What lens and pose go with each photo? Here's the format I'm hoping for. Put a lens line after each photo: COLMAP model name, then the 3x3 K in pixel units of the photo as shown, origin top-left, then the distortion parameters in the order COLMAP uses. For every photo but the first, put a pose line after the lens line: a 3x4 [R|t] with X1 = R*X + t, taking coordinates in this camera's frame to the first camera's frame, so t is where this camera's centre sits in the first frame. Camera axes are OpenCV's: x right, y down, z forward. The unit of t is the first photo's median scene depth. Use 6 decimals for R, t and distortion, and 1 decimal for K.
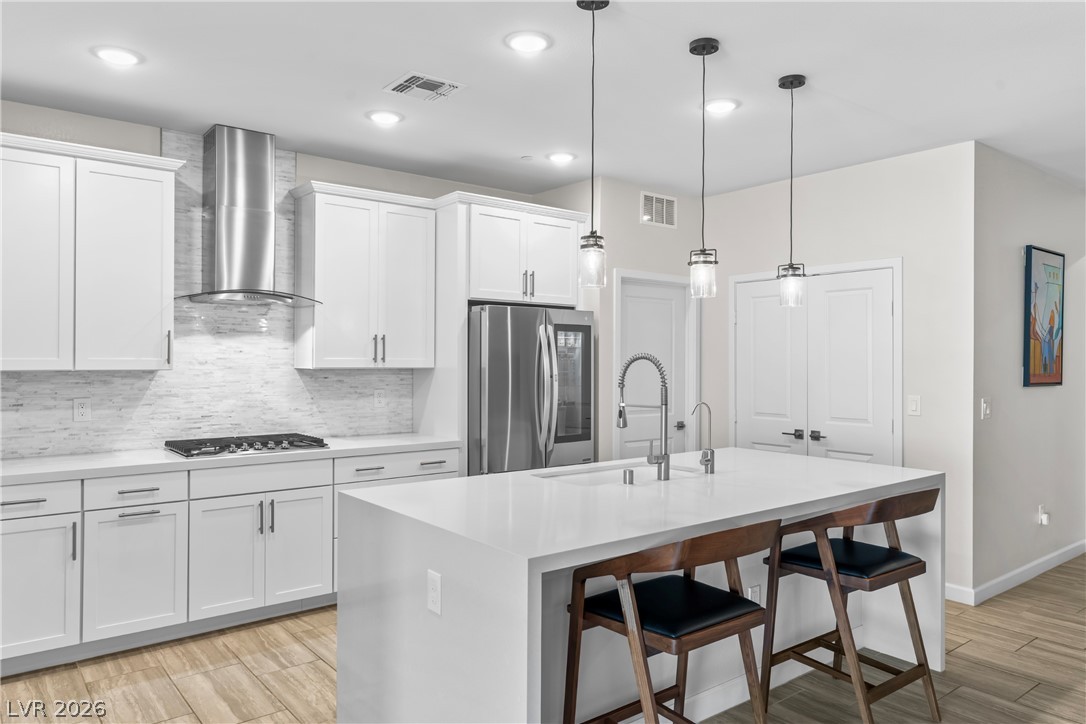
lens RADIAL K [[731.4, 0, 547.3], [0, 731.4, 366.1], [0, 0, 1]] dist [-0.005953, 0.013046]
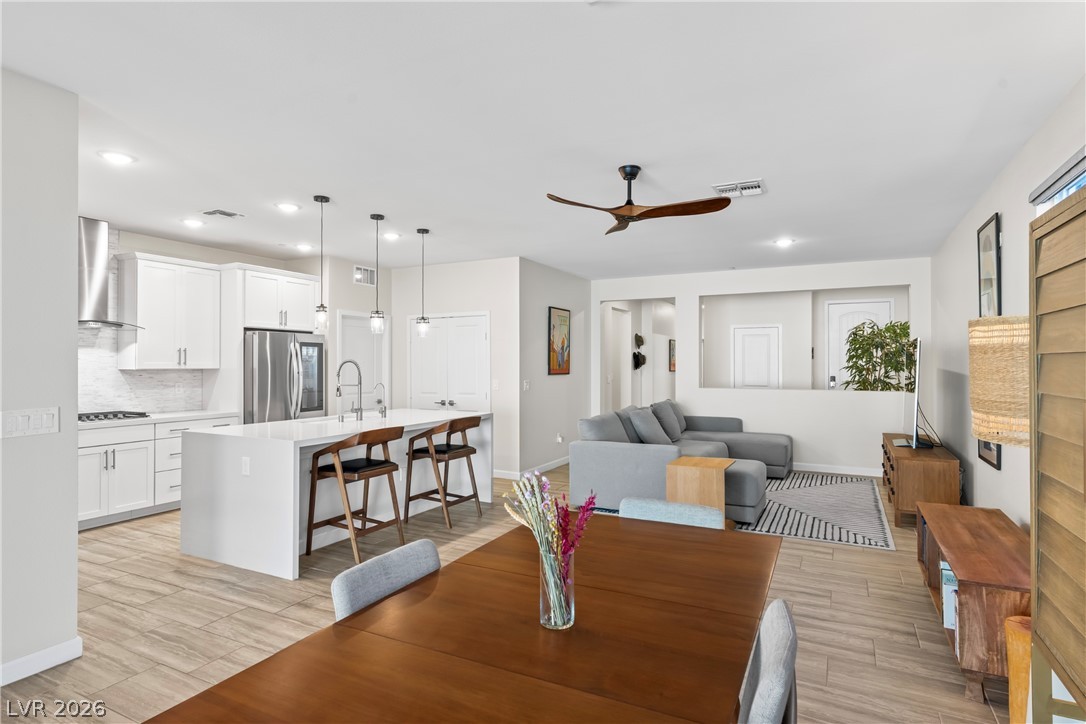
lens RADIAL K [[577.3, 0, 540.8], [0, 577.3, 359.7], [0, 0, 1]] dist [0.006075, 0.004563]
pose [[0.915405, -0.002582, 0.402526, -0.021189], [0.009055, 0.999858, -0.014178, 0.008466], [-0.402432, 0.016623, 0.915299, -0.516907]]
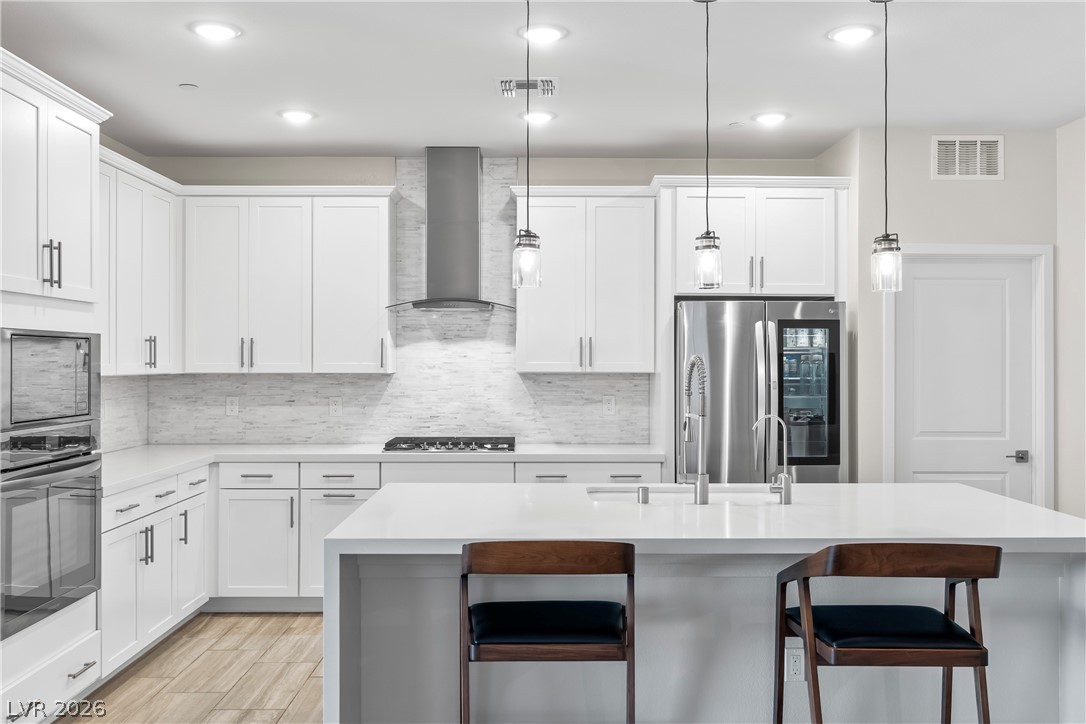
lens RADIAL K [[917.0, 0, 554.3], [0, 917.0, 363.6], [0, 0, 1]] dist [-0.009347, -0.007821]
pose [[0.791970, -0.002595, -0.610555, 0.490065], [-0.003473, 0.999956, -0.008755, 0.001827], [0.610551, 0.009054, 0.791925, 0.038252]]
